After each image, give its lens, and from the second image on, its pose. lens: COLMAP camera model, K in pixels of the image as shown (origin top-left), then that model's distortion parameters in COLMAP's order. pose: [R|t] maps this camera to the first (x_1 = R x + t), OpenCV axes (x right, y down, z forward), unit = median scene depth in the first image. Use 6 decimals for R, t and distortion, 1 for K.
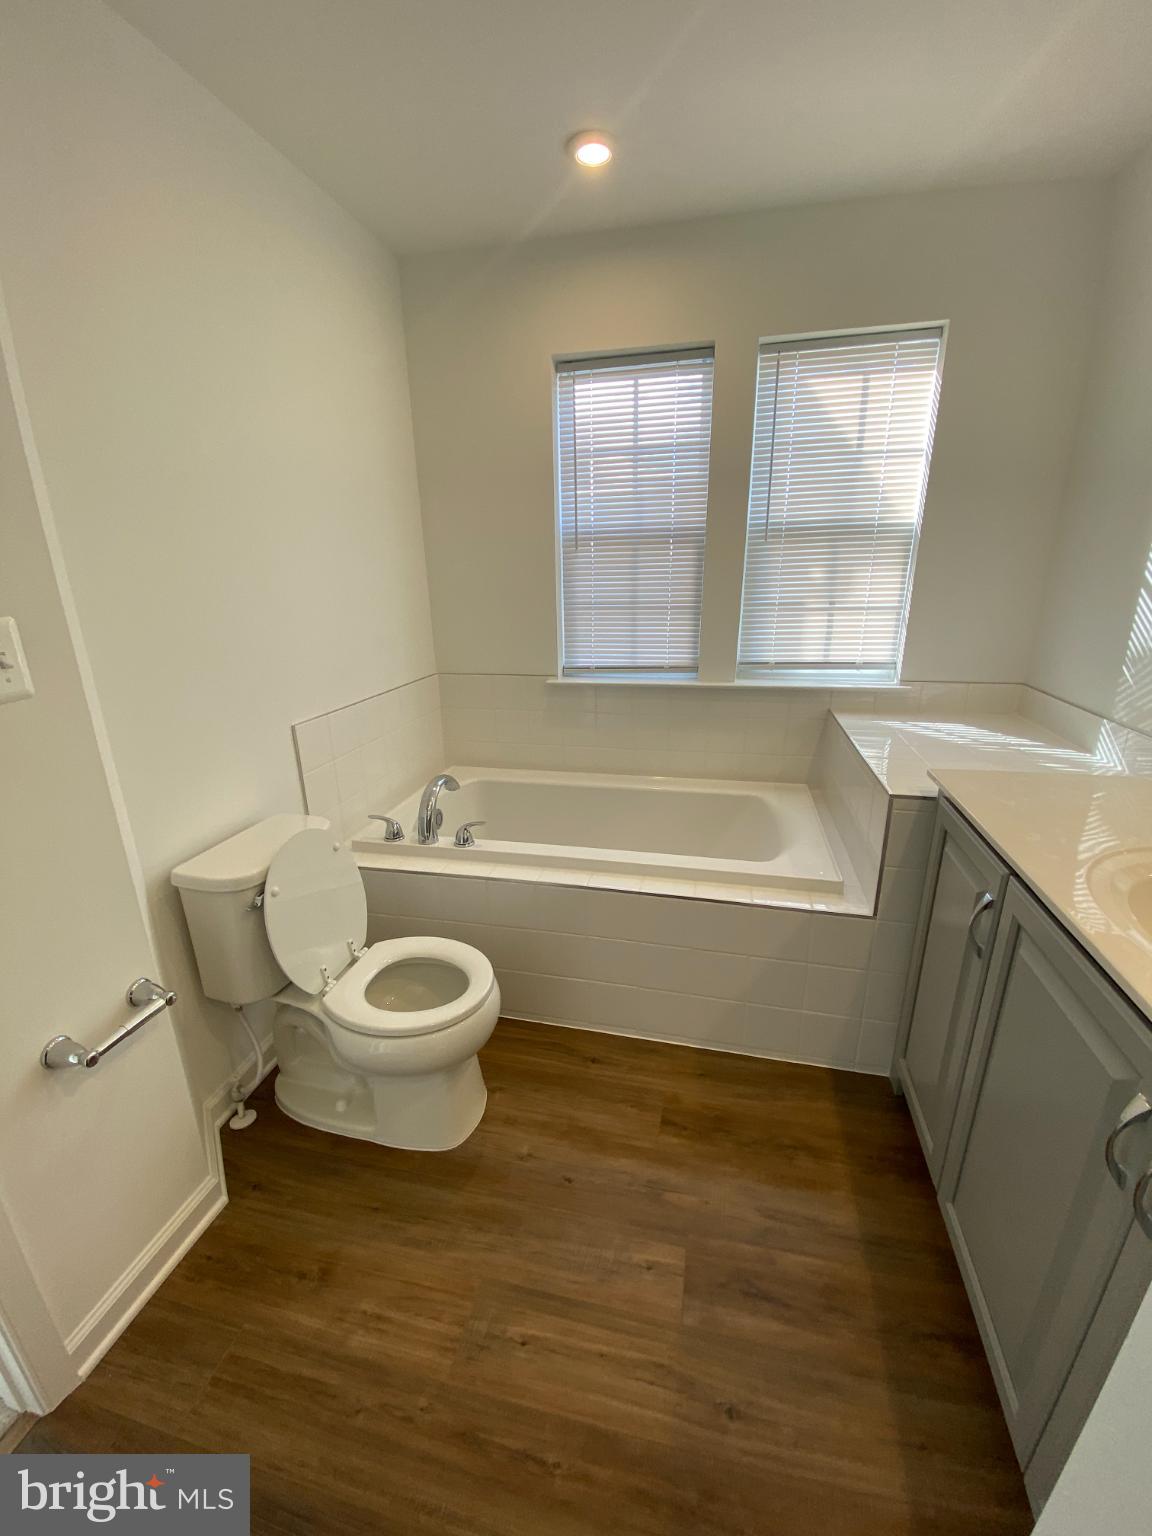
lens RADIAL K [[623.8, 0, 577.4], [0, 623.8, 764.0], [0, 0, 1]] dist [0.021189, -0.019746]
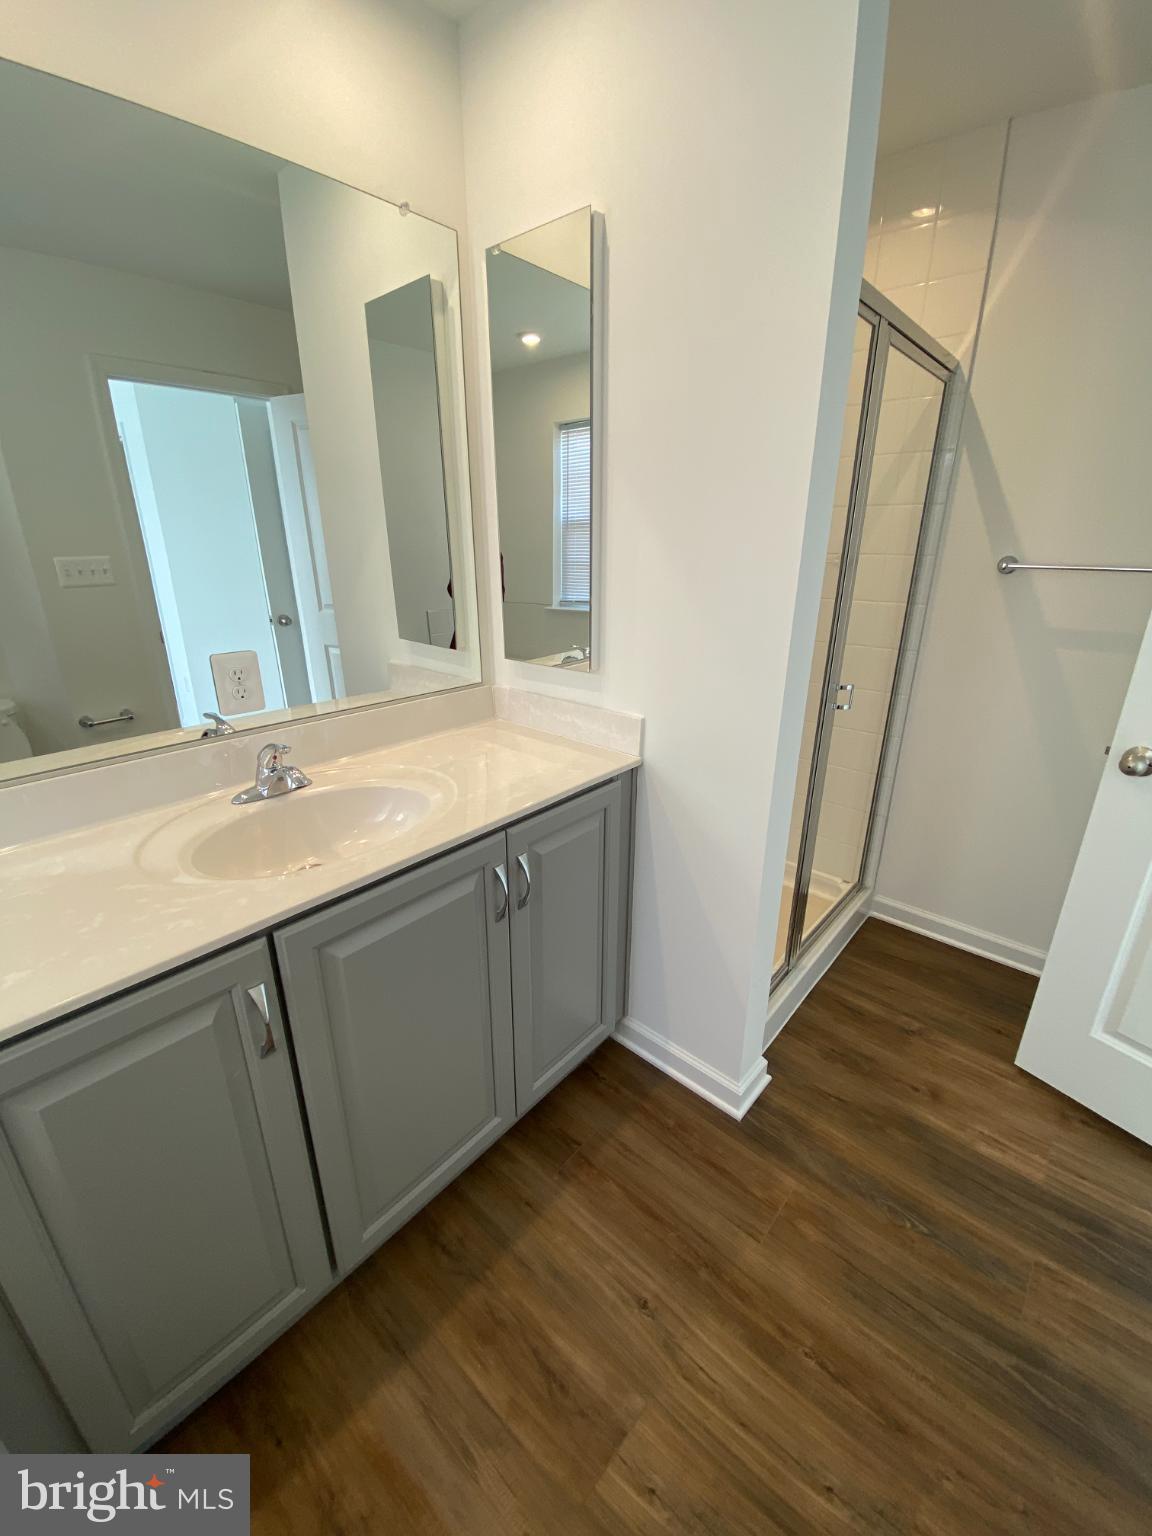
lens RADIAL K [[623.8, 0, 577.4], [0, 623.8, 764.0], [0, 0, 1]] dist [0.021189, -0.019746]
pose [[-0.879777, -0.141429, 0.453862, -0.022997], [0.168727, 0.799666, 0.576251, -0.370819], [-0.444437, 0.583551, -0.679665, 1.097325]]
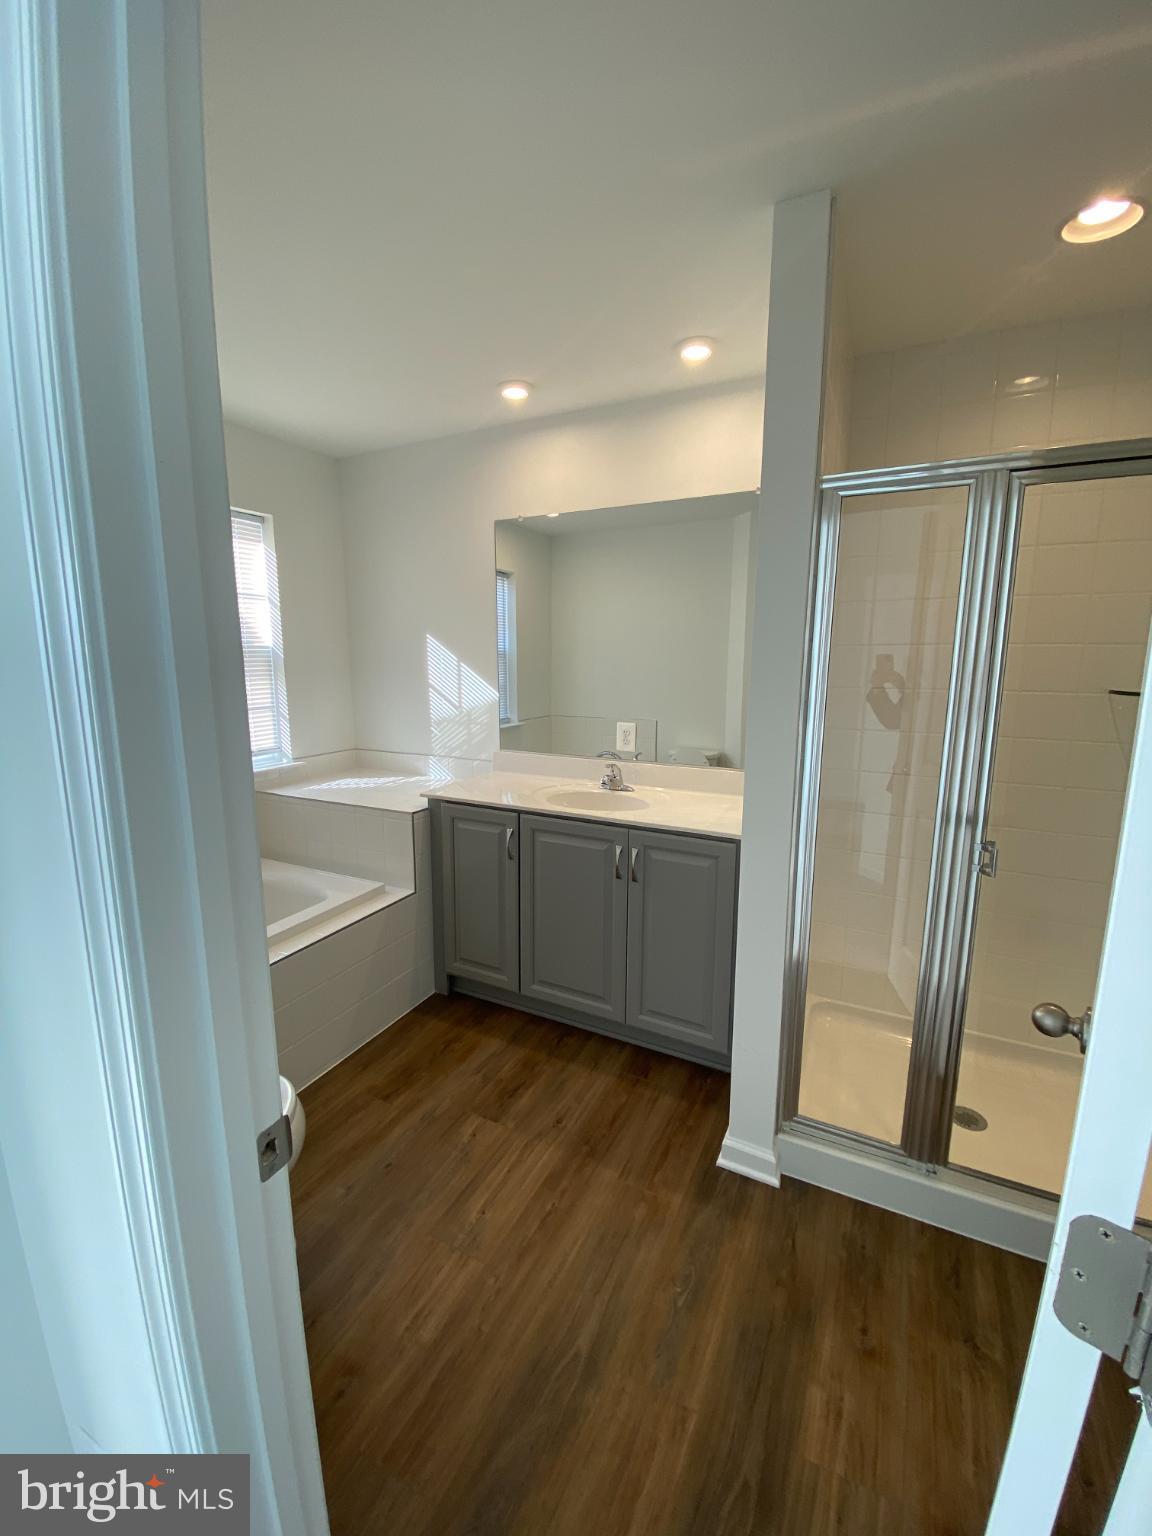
lens RADIAL K [[608.5, 0, 584.3], [0, 608.5, 754.9], [0, 0, 1]] dist [-0.035974, -0.000259]
pose [[0.221528, -0.134752, 0.965799, -1.152978], [0.290893, 0.954445, 0.066445, -0.086417], [-0.930756, 0.266225, 0.250635, 0.164778]]
